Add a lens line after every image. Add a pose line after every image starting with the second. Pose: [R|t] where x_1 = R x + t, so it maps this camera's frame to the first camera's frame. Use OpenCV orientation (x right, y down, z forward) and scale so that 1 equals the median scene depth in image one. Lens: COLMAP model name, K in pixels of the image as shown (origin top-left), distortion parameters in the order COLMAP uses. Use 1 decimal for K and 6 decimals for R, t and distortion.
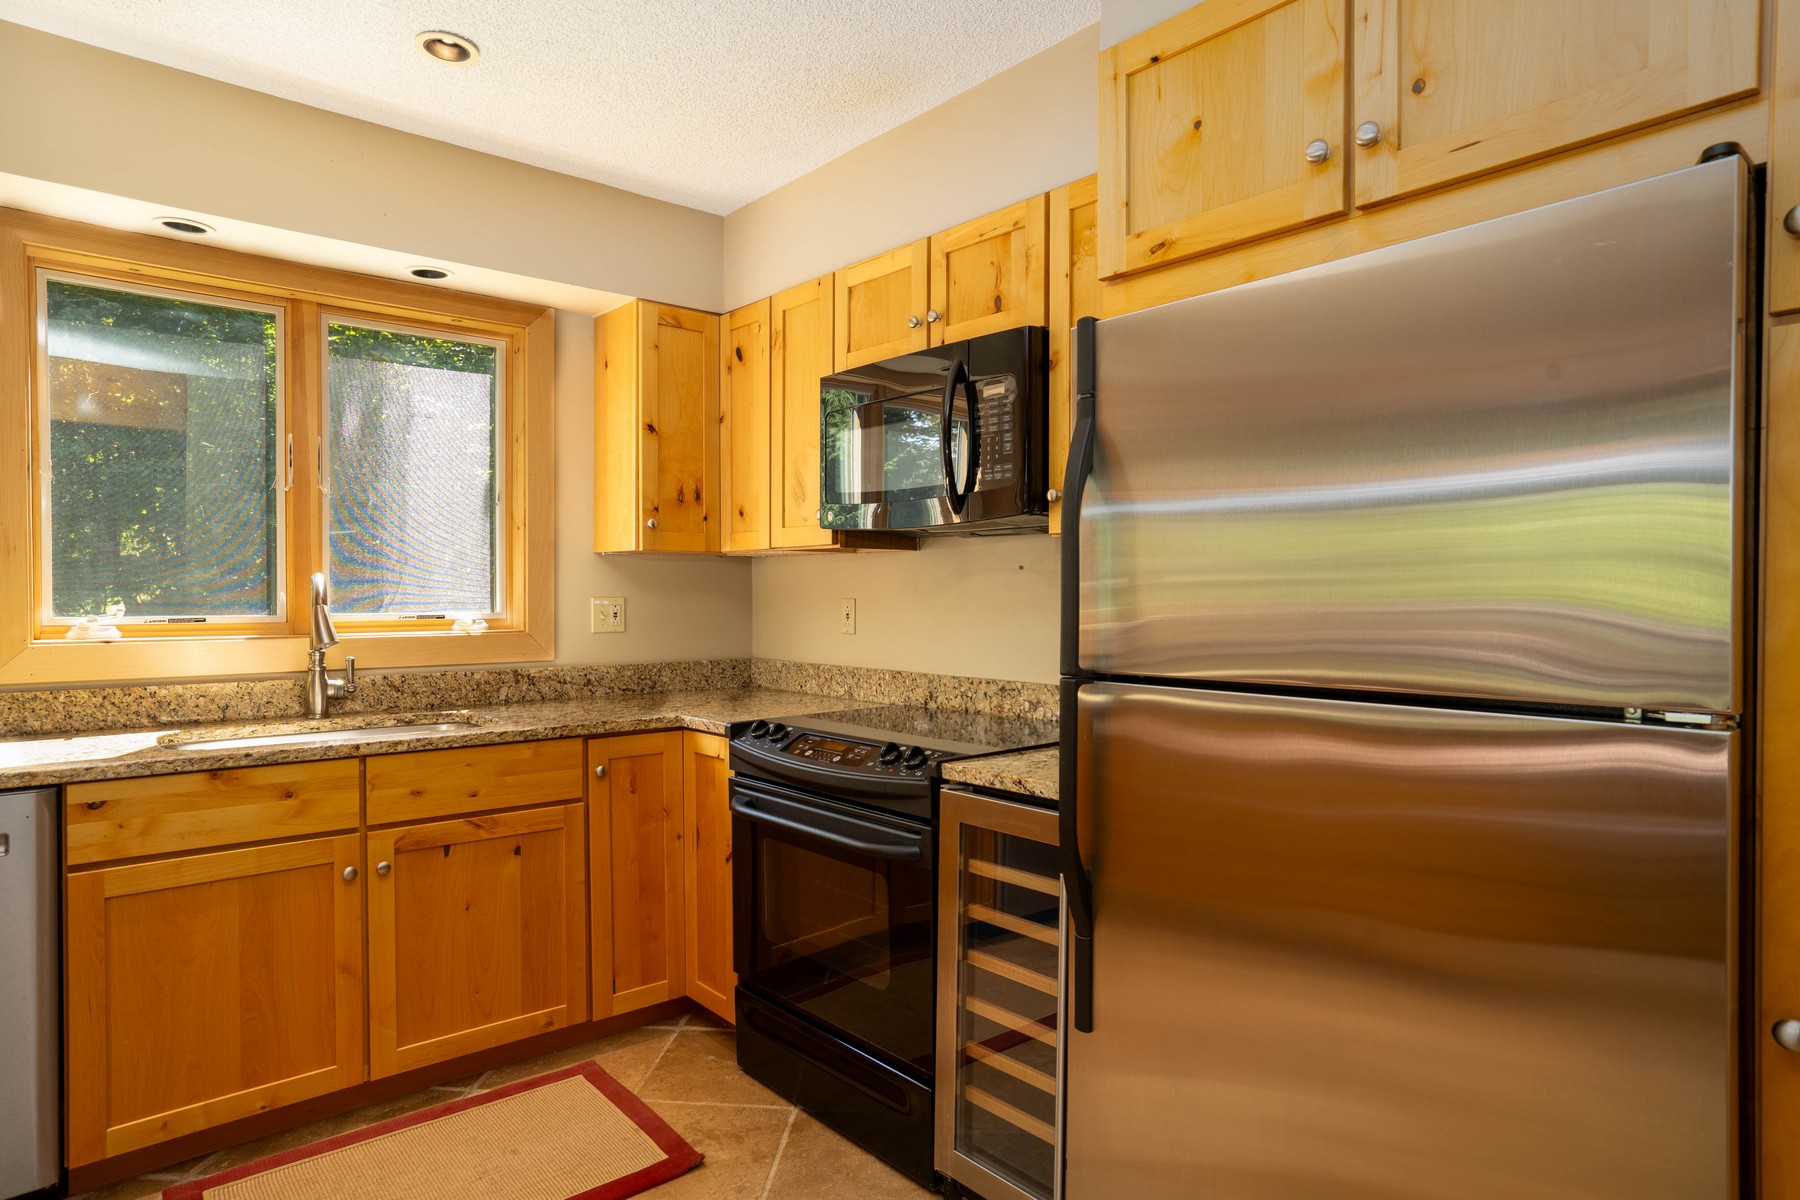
lens RADIAL K [[1036.9, 0, 886.3], [0, 1036.9, 605.0], [0, 0, 1]] dist [-0.036010, 0.032334]
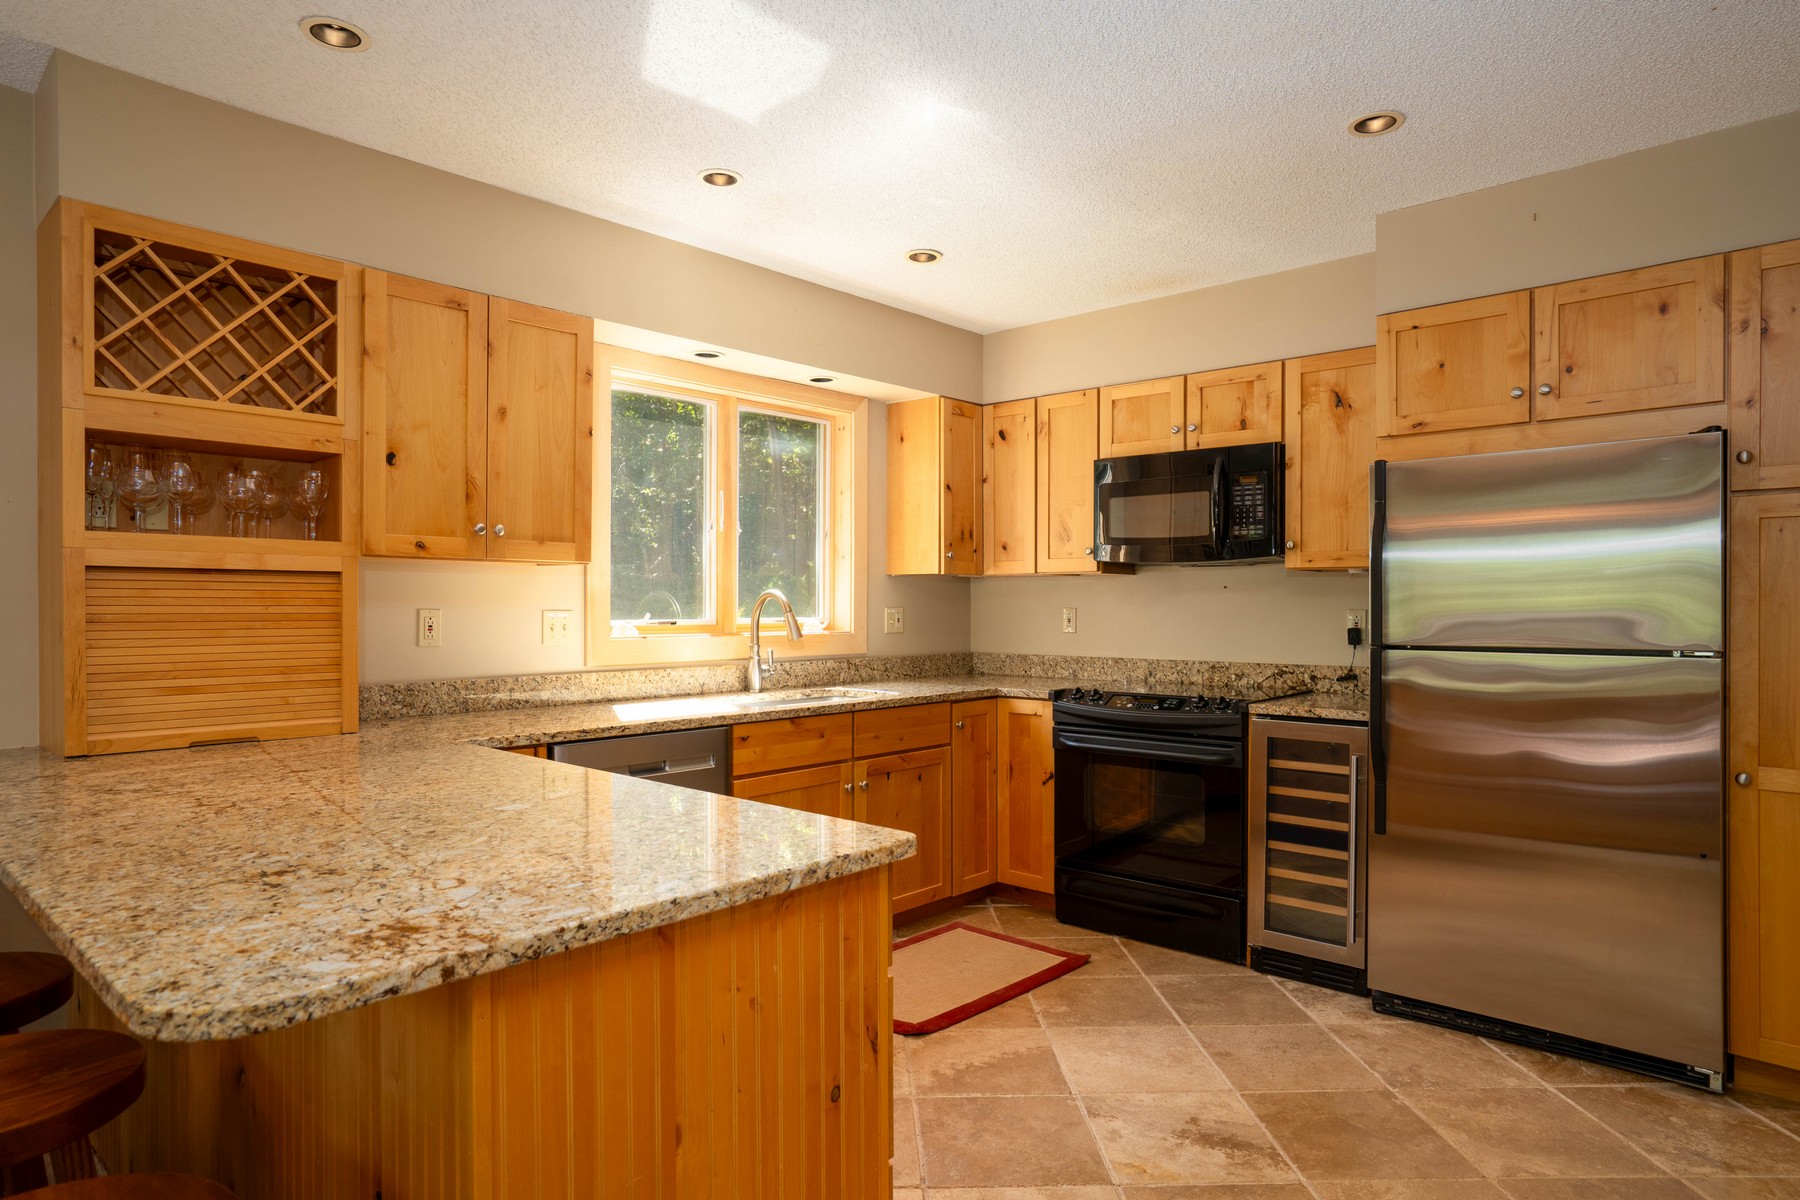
lens RADIAL K [[1036.9, 0, 898.0], [0, 1036.9, 603.8], [0, 0, 1]] dist [-0.036010, 0.032334]
pose [[0.992117, -0.000969, 0.125309, -0.576806], [0.002426, 0.999931, -0.011473, 0.005027], [-0.125289, 0.011686, 0.992051, -0.480880]]
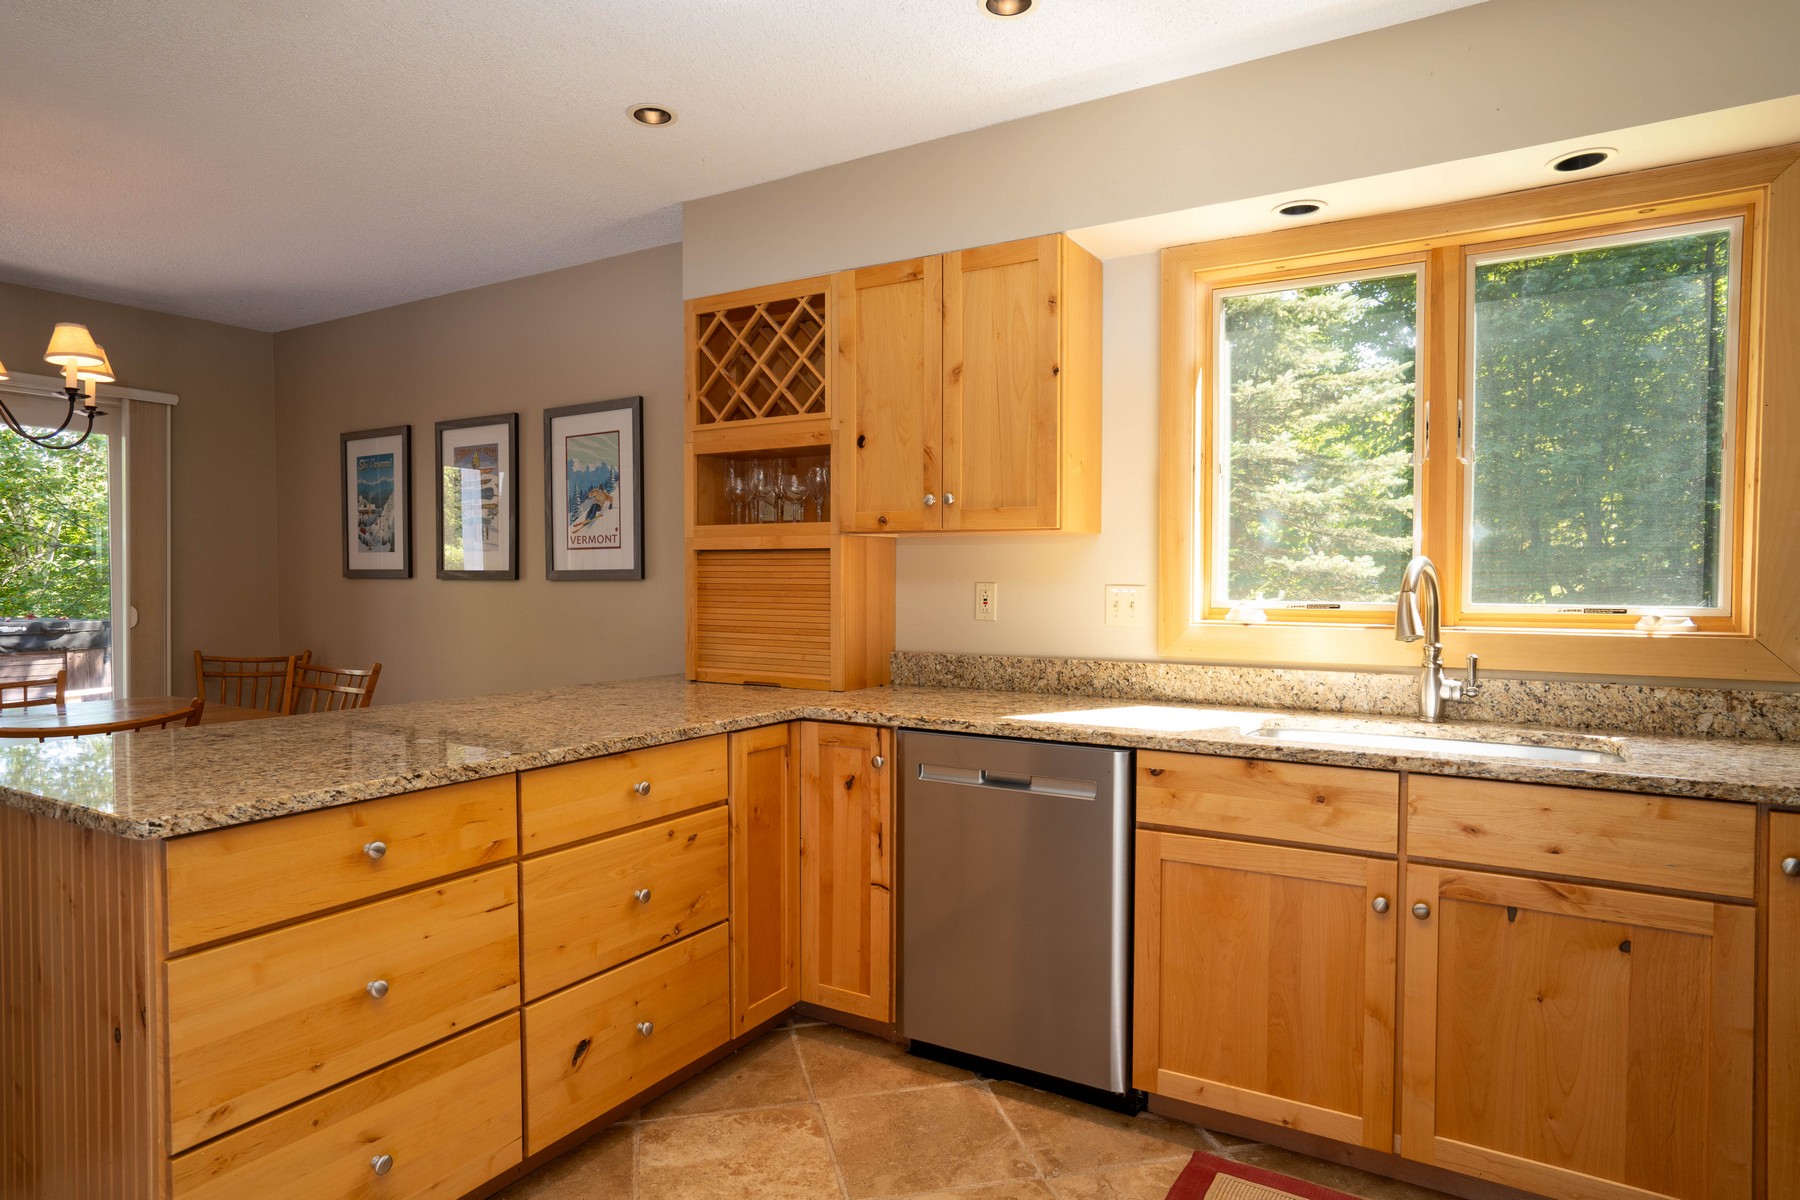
lens RADIAL K [[1036.9, 0, 887.3], [0, 1036.9, 608.0], [0, 0, 1]] dist [-0.036010, 0.032334]
pose [[0.312728, 0.026376, -0.949477, 0.141961], [-0.014230, 0.999632, 0.023083, -0.000563], [0.949736, 0.006293, 0.312988, 0.304540]]
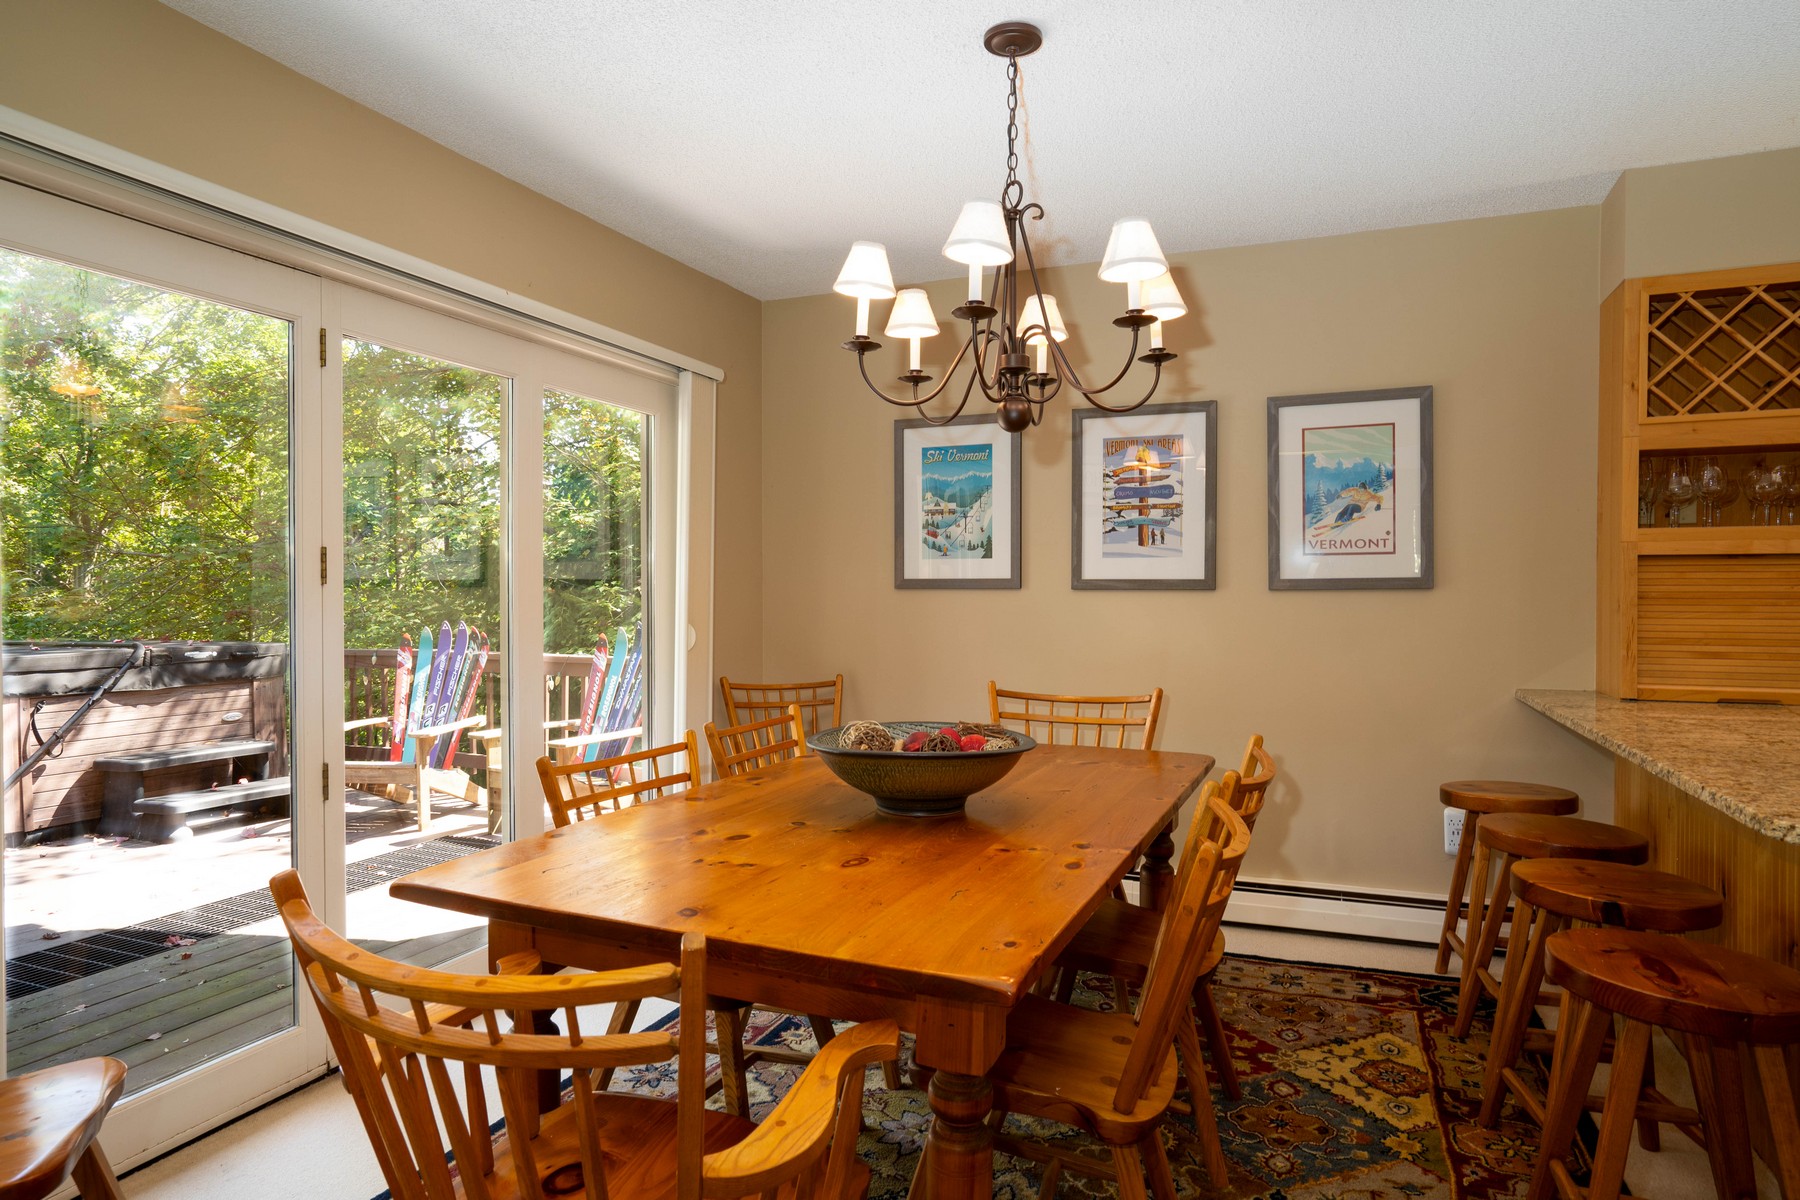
lens RADIAL K [[1036.9, 0, 913.8], [0, 1036.9, 610.8], [0, 0, 1]] dist [-0.036010, 0.032334]
pose [[0.457265, 0.015489, -0.889196, -0.501584], [-0.008609, 0.999879, 0.012990, 0.015409], [0.889289, 0.001715, 0.457342, -0.774731]]
